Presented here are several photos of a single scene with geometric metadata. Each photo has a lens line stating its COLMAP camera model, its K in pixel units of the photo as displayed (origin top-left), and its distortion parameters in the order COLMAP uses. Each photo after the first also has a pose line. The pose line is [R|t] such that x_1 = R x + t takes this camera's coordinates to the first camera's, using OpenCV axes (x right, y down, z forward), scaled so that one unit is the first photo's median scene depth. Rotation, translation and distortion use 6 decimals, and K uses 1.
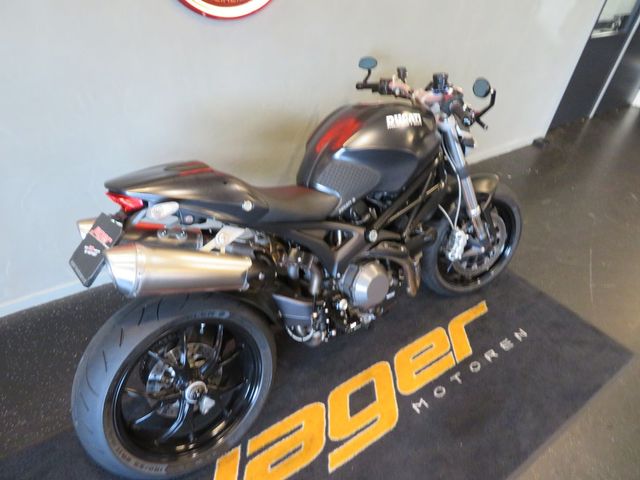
lens RADIAL K [[455.7, 0, 320.0], [0, 455.7, 240.0], [0, 0, 1]] dist [-0.006285, 0.003683]
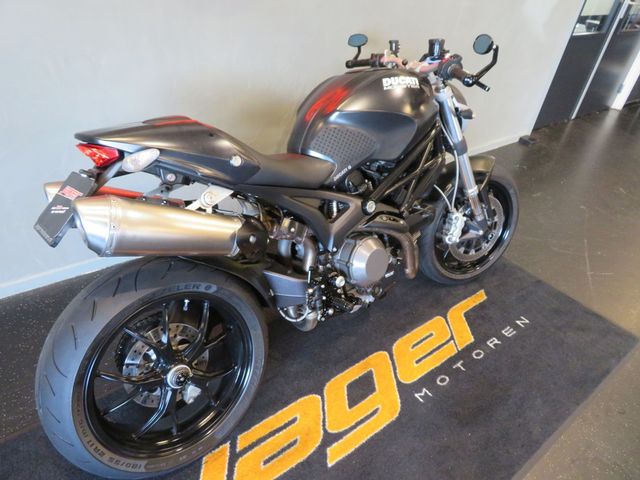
lens RADIAL K [[455.7, 0, 320.0], [0, 455.7, 240.0], [0, 0, 1]] dist [-0.006285, 0.003683]
pose [[0.999123, -0.015990, 0.038711, -0.023763], [0.017616, 0.998960, -0.042045, 0.094044], [-0.037998, 0.042690, 0.998366, 0.075953]]
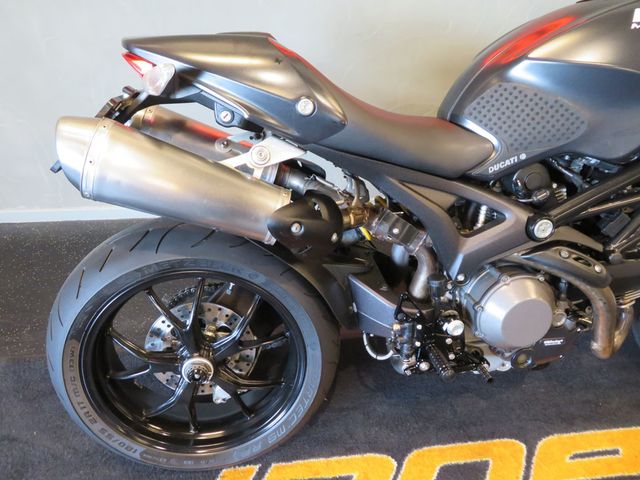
lens RADIAL K [[455.7, 0, 320.0], [0, 455.7, 240.0], [0, 0, 1]] dist [-0.006285, 0.003683]
pose [[0.865029, 0.264564, -0.426299, 0.119119], [-0.258000, 0.963284, 0.074297, 0.032196], [0.430303, 0.045716, 0.901526, 0.376291]]
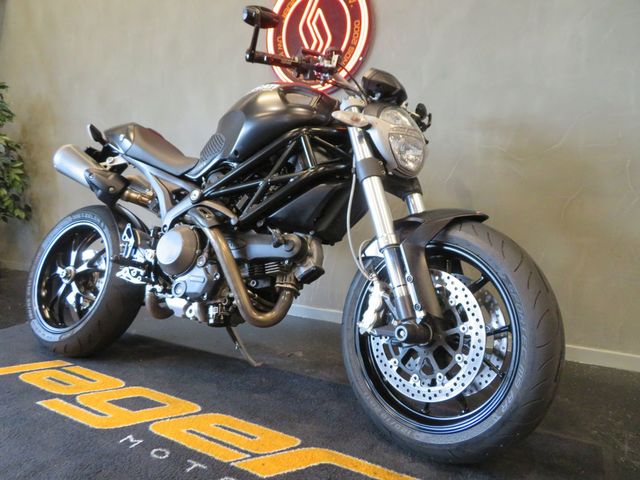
lens RADIAL K [[456.7, 0, 320.0], [0, 456.7, 240.0], [0, 0, 1]] dist [-0.000483, -0.002313]
pose [[0.380950, -0.012645, -0.924509, 1.071880], [-0.531322, 0.815327, -0.230086, 0.145392], [0.756686, 0.578863, 0.303881, 0.942375]]
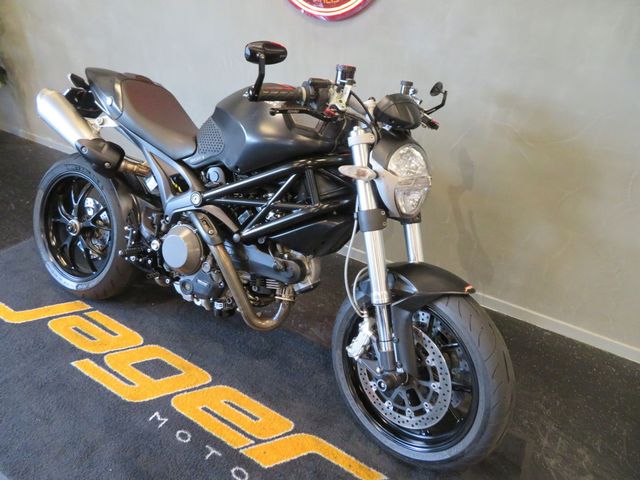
lens RADIAL K [[455.7, 0, 320.0], [0, 455.7, 240.0], [0, 0, 1]] dist [-0.006285, 0.003683]
pose [[0.386992, 0.395340, -0.833032, 1.018281], [-0.578078, 0.807860, 0.114843, -0.194005], [0.718375, 0.437114, 0.541173, 0.695073]]
